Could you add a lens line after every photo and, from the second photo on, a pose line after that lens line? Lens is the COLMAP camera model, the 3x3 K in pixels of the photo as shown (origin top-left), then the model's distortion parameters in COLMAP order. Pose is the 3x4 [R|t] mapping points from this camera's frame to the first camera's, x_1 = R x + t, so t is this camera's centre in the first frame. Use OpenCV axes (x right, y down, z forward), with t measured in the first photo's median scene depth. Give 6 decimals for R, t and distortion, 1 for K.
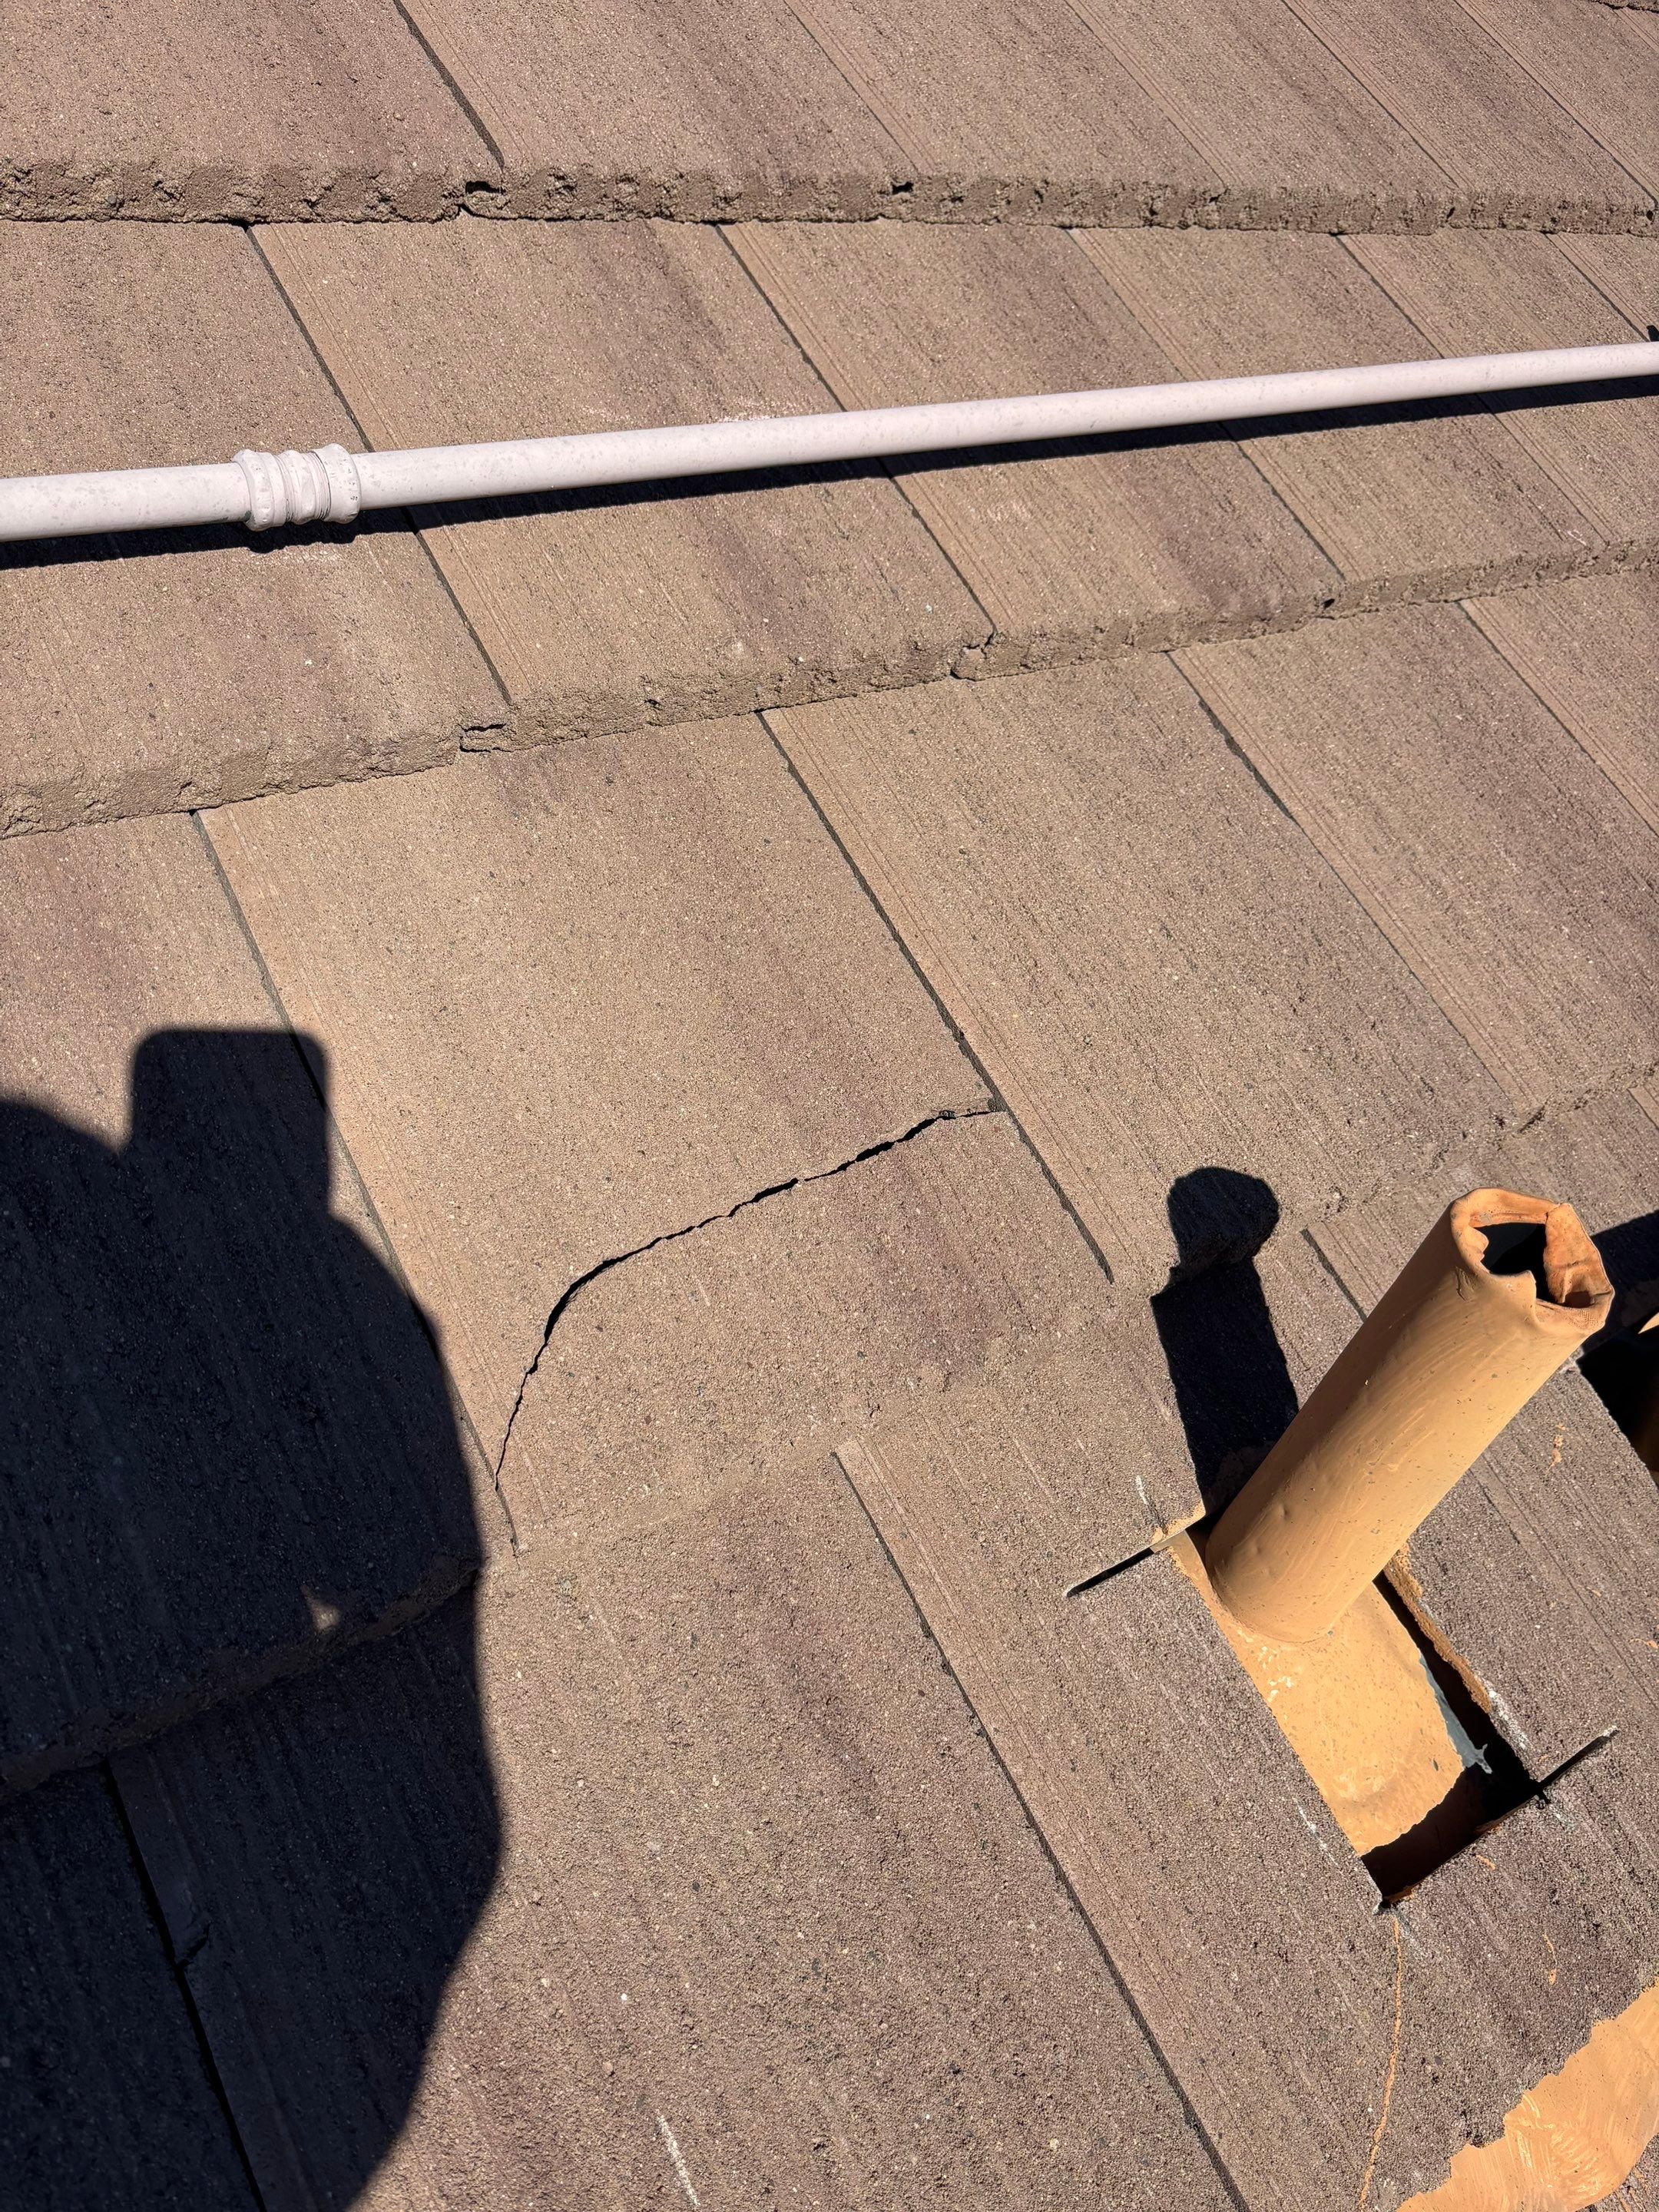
lens RADIAL K [[2007.6, 0, 829.5], [0, 2007.6, 1106.0], [0, 0, 1]] dist [0.155108, 0.013202]
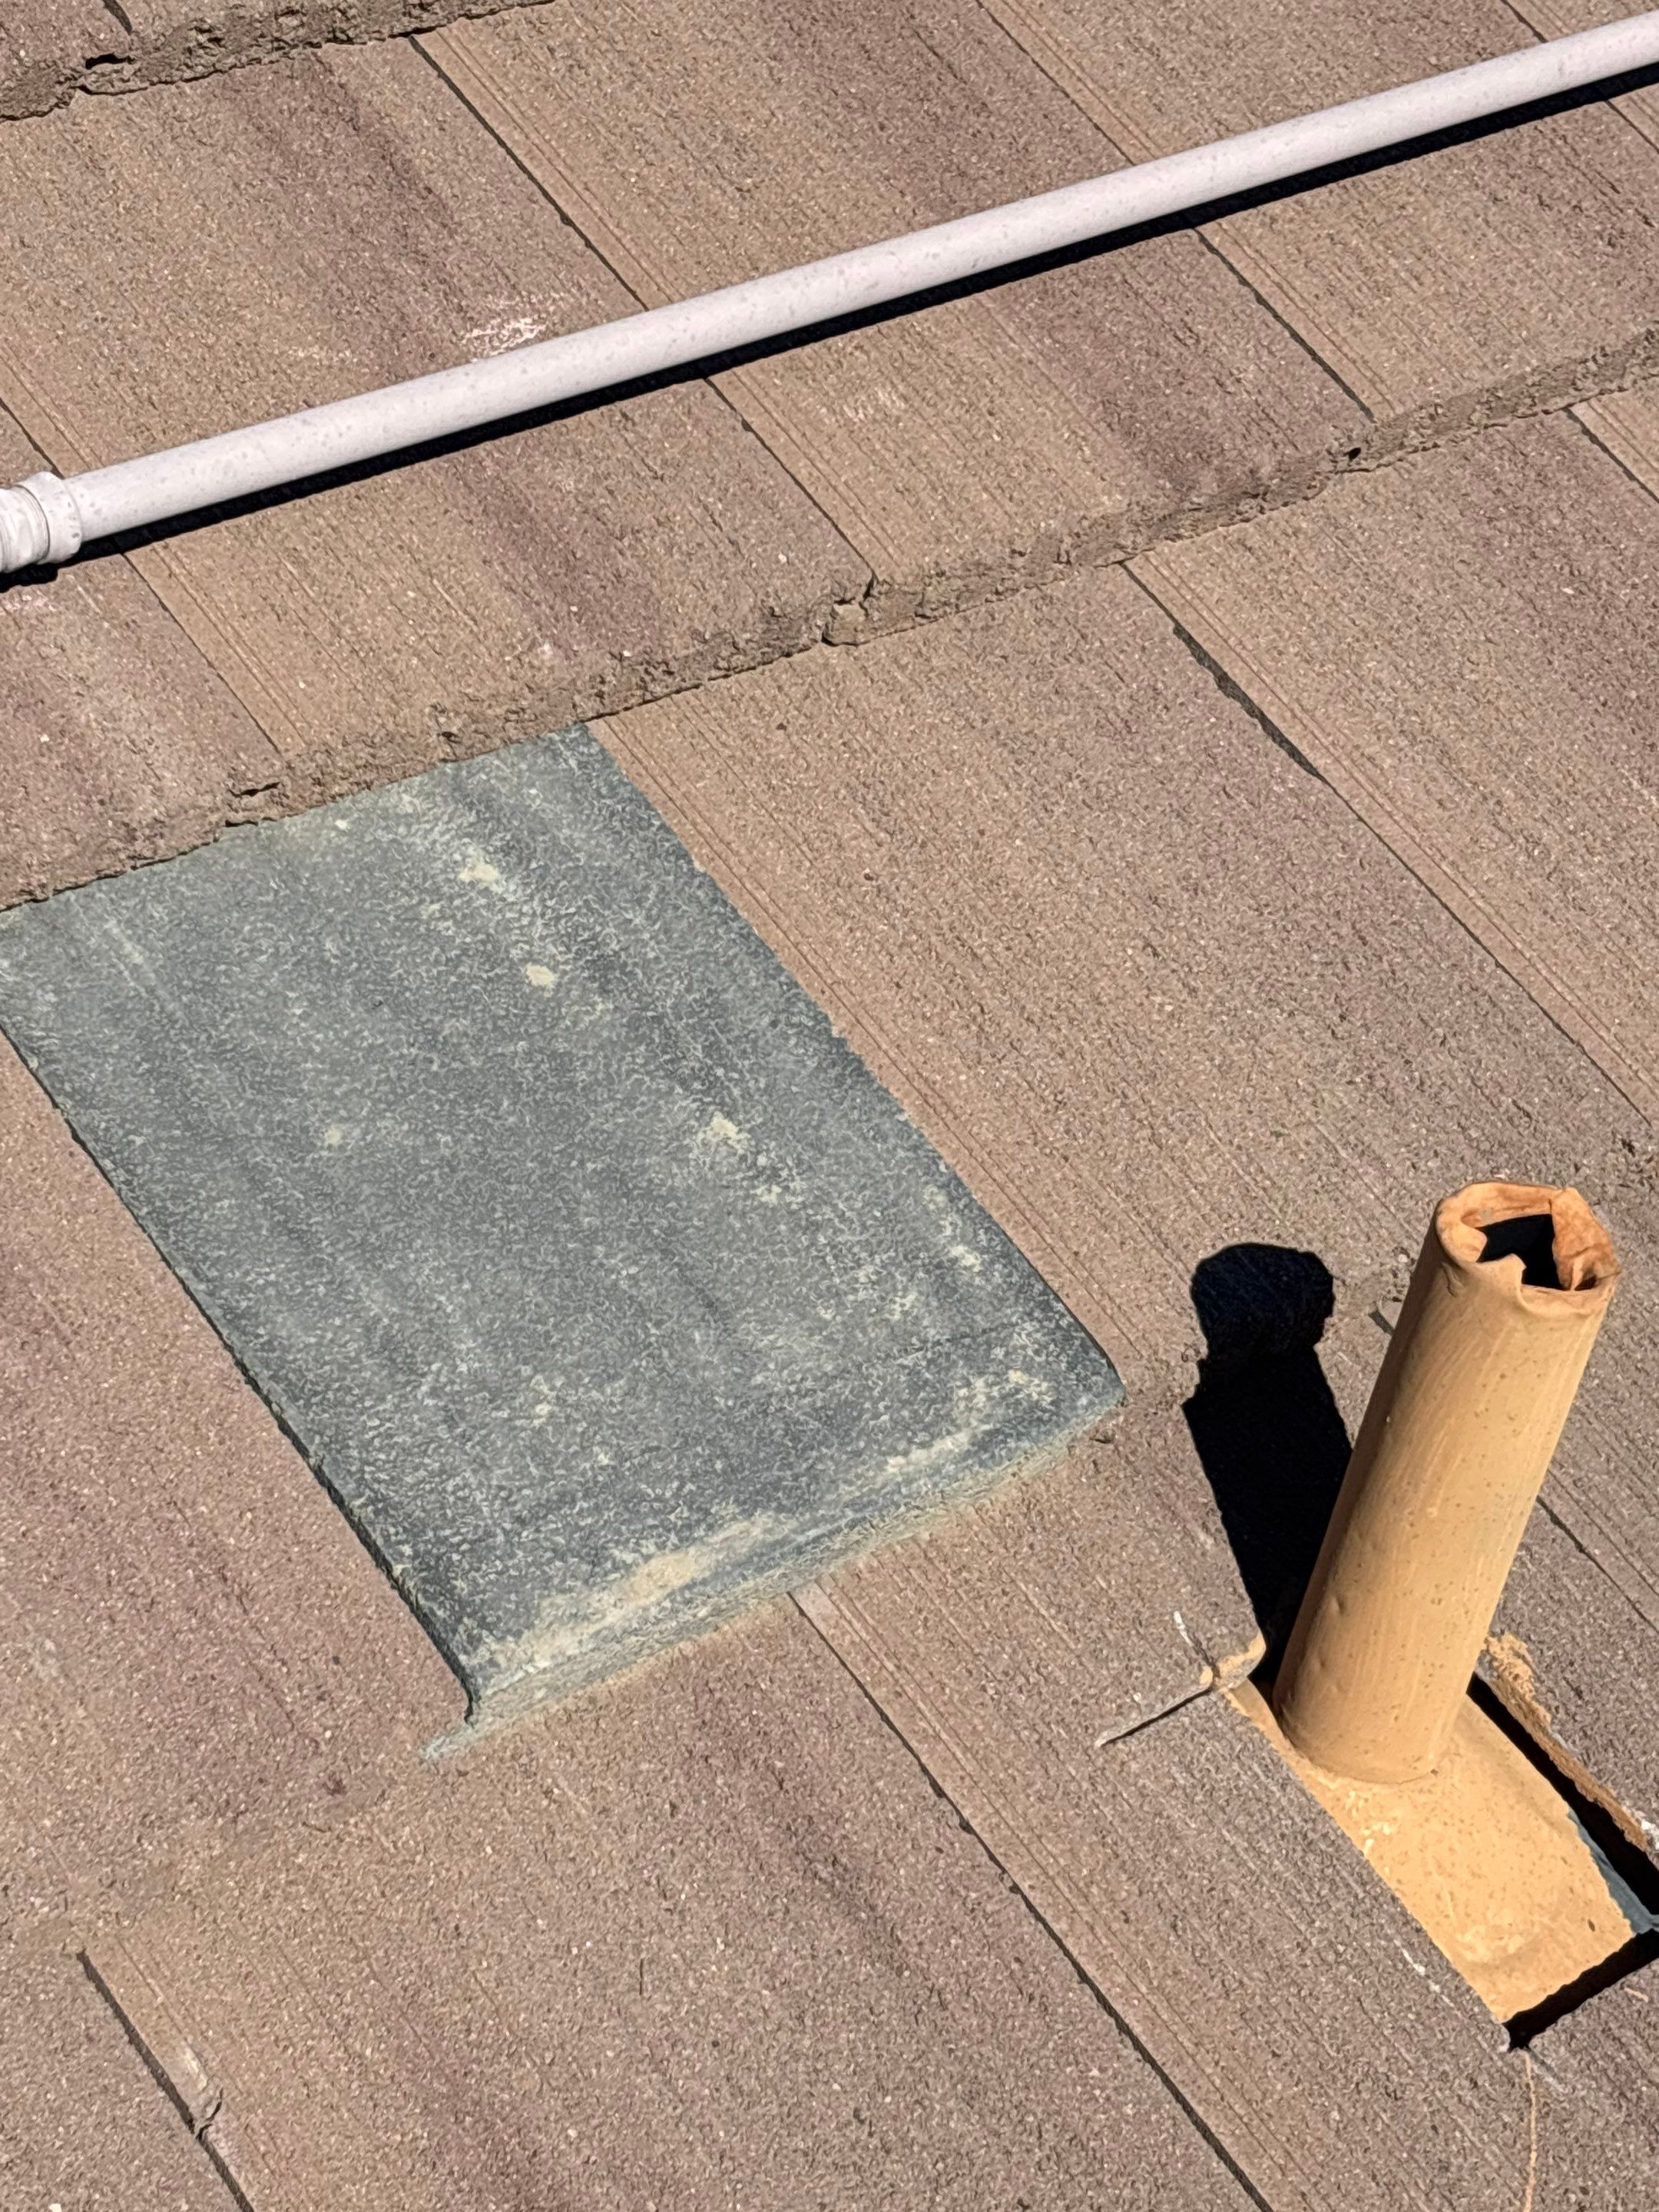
lens RADIAL K [[1822.5, 0, 809.5], [0, 1822.5, 1023.8], [0, 0, 1]] dist [0.005134, 0.787255]
pose [[0.991940, -0.123054, 0.030209, 0.015680], [0.124627, 0.990548, -0.057301, -0.033557], [-0.022872, 0.060604, 0.997900, 0.304702]]
